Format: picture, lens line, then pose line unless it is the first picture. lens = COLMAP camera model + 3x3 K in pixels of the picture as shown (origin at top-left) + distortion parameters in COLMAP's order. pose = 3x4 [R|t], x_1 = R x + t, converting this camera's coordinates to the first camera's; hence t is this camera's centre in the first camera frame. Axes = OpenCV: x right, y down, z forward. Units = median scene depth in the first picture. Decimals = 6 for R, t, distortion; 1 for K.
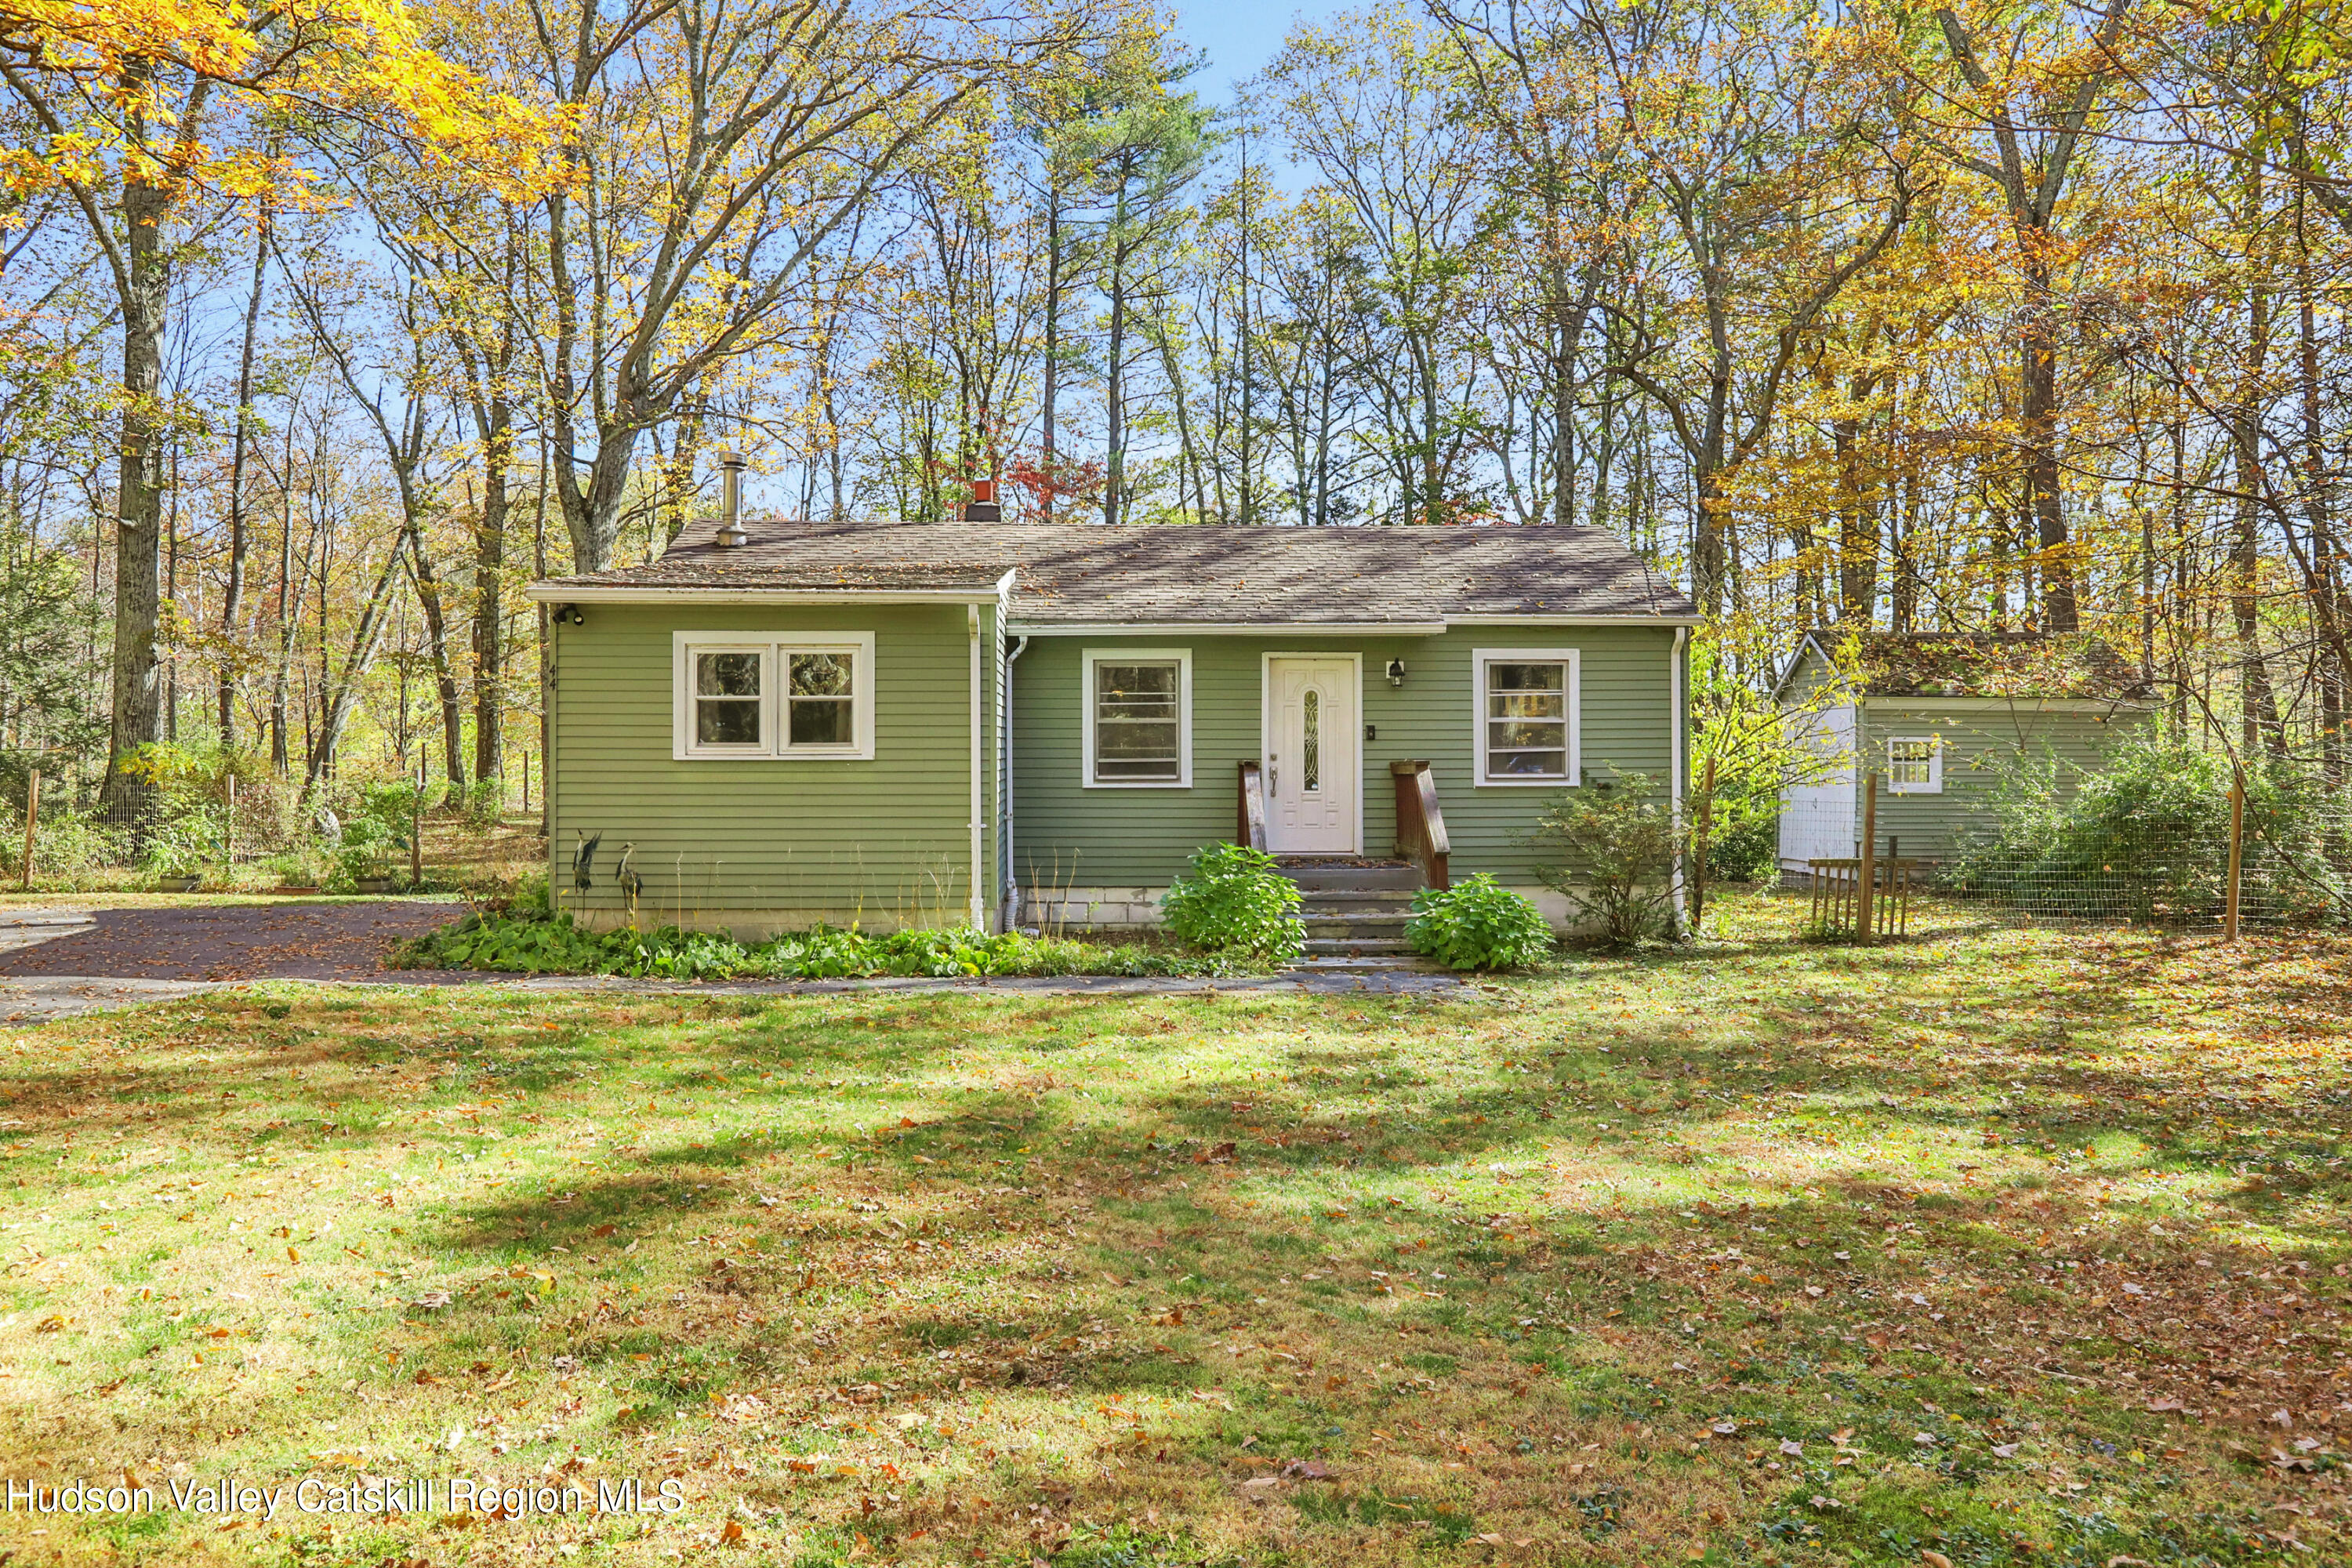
lens RADIAL K [[1643.0, 0, 1166.4], [0, 1643.0, 768.0], [0, 0, 1]] dist [-0.007231, -0.000085]
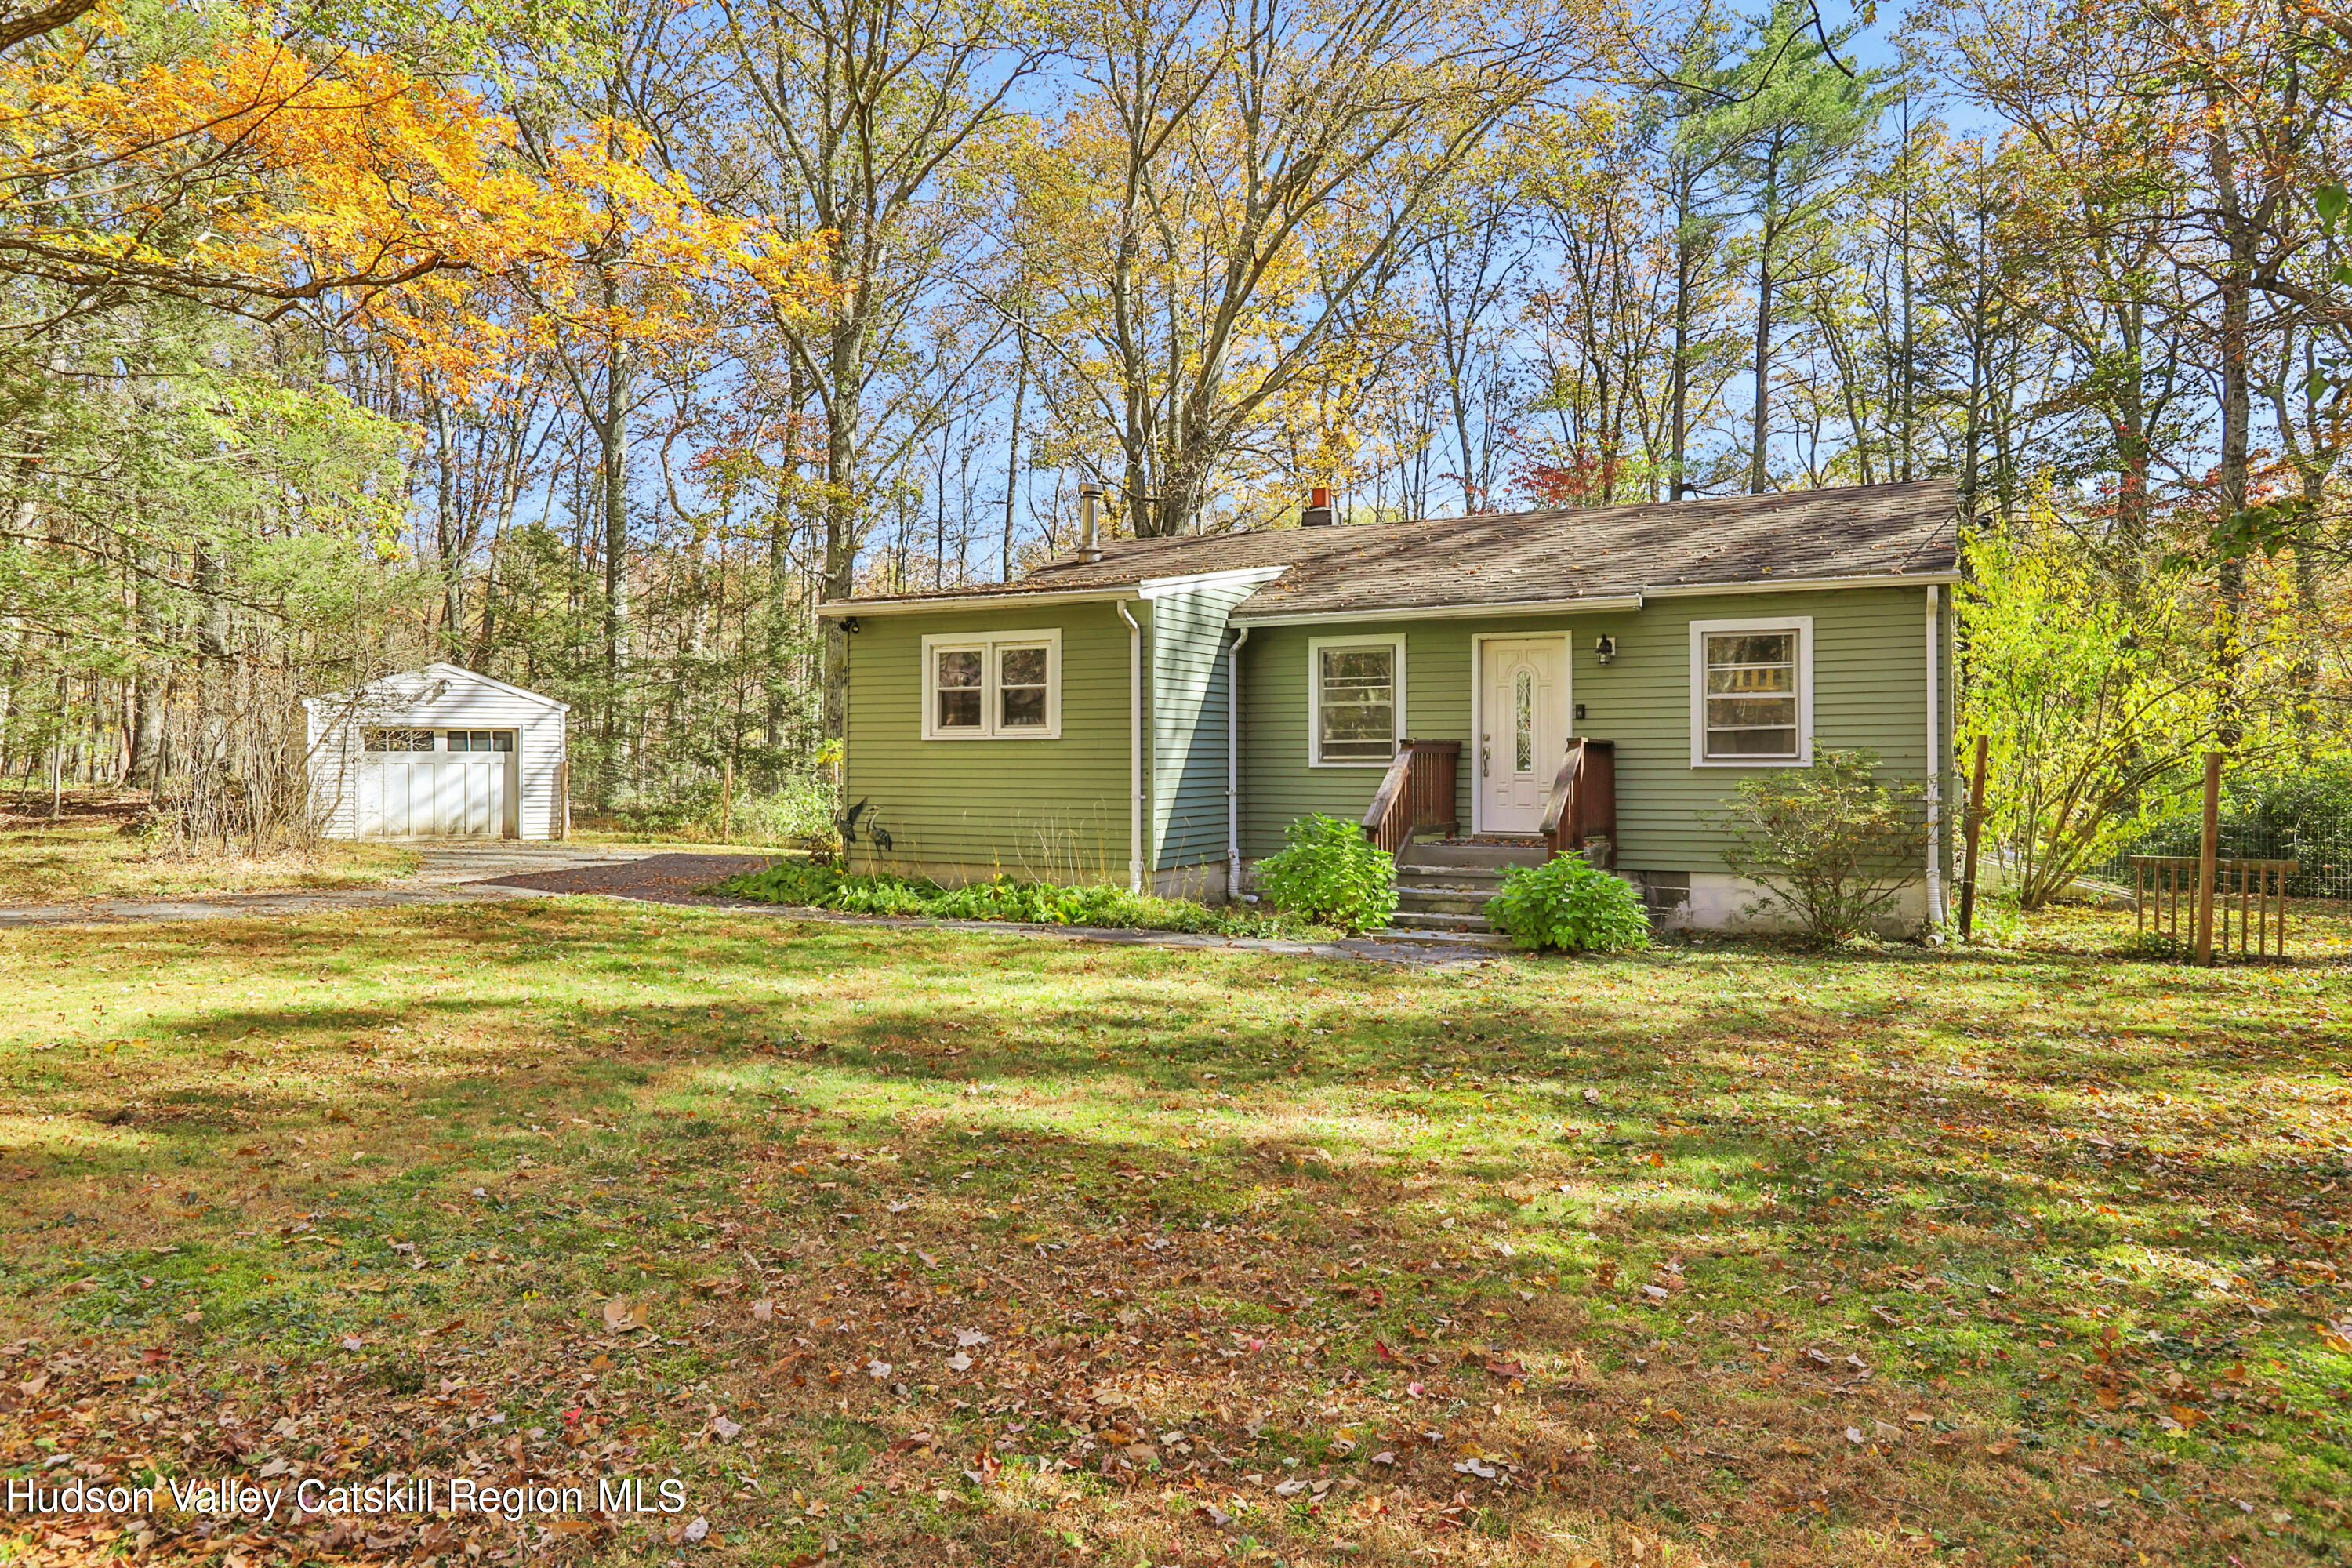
lens RADIAL K [[1539.3, 0, 1176.0], [0, 1539.3, 784.0], [0, 0, 1]] dist [-0.002725, 0.002138]
pose [[0.862825, 0.007366, -0.505450, 0.381868], [-0.004767, 0.999968, 0.006435, 0.016828], [0.505481, -0.003142, 0.862832, 0.088592]]
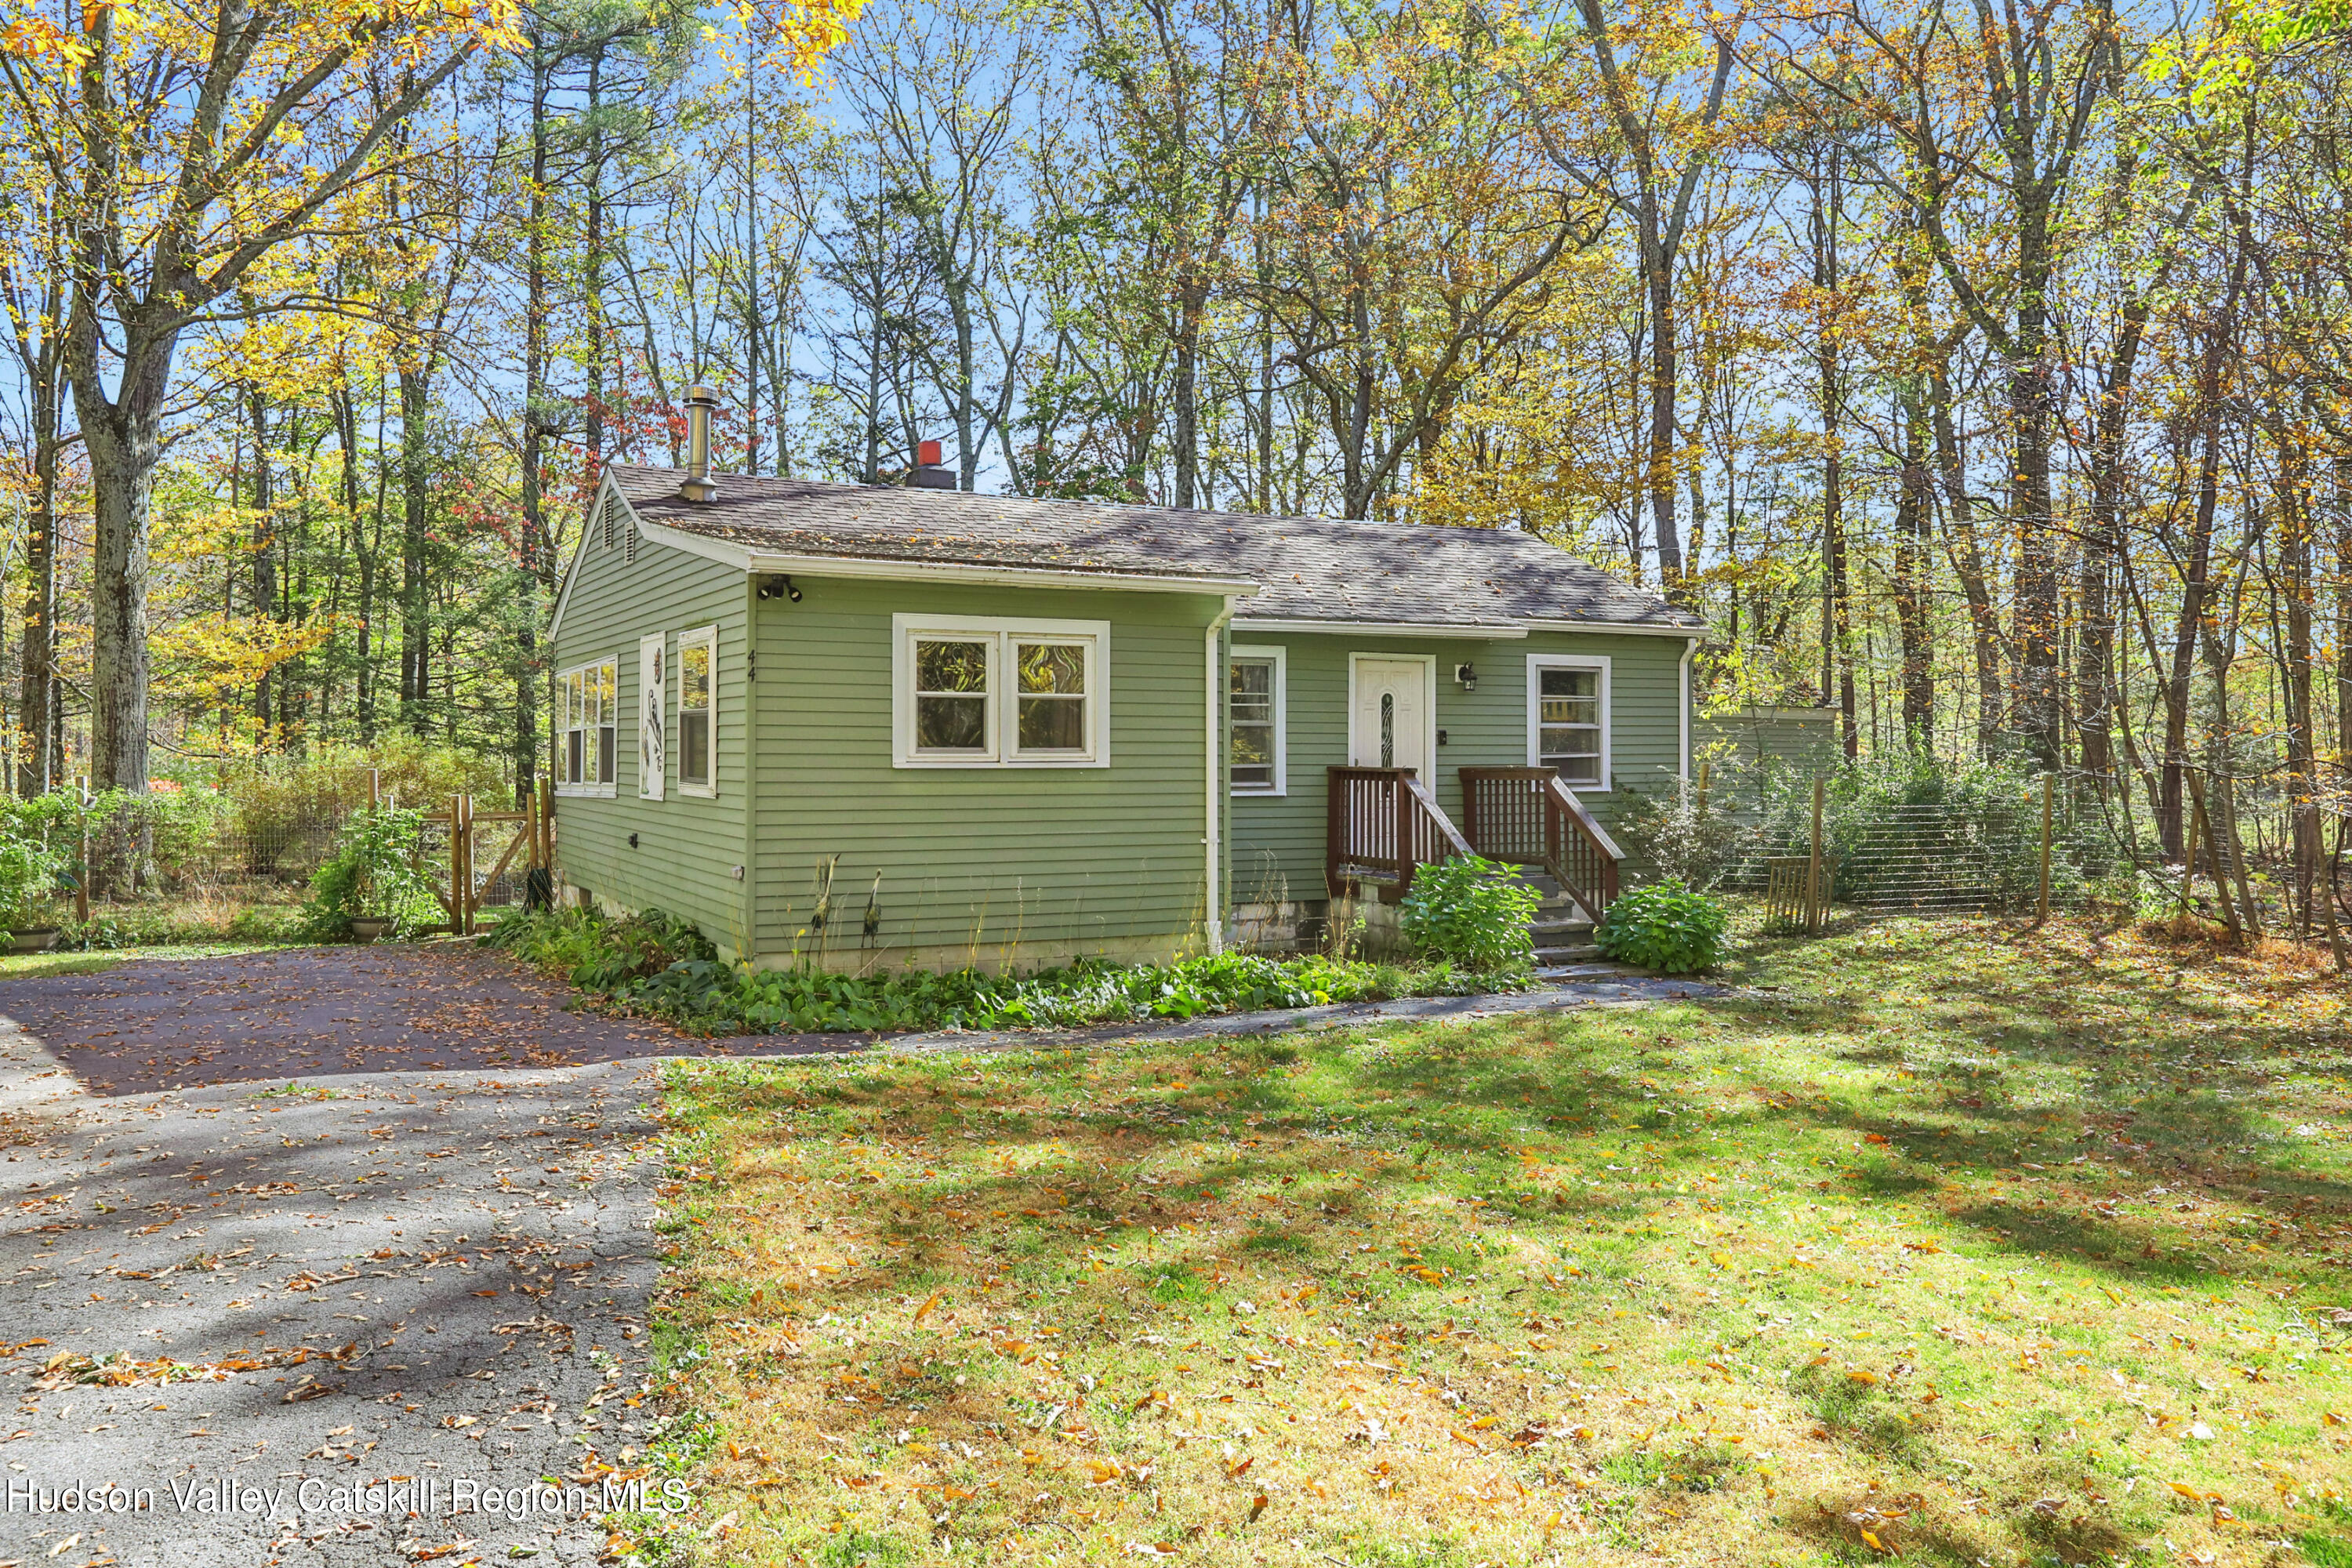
lens RADIAL K [[1843.7, 0, 1176.0], [0, 1843.7, 784.0], [0, 0, 1]] dist [-0.000825, -0.001761]
pose [[0.900897, -0.006105, 0.433991, -0.494261], [0.001798, 0.999945, 0.010335, -0.005608], [-0.434030, -0.008530, 0.900858, 0.085190]]
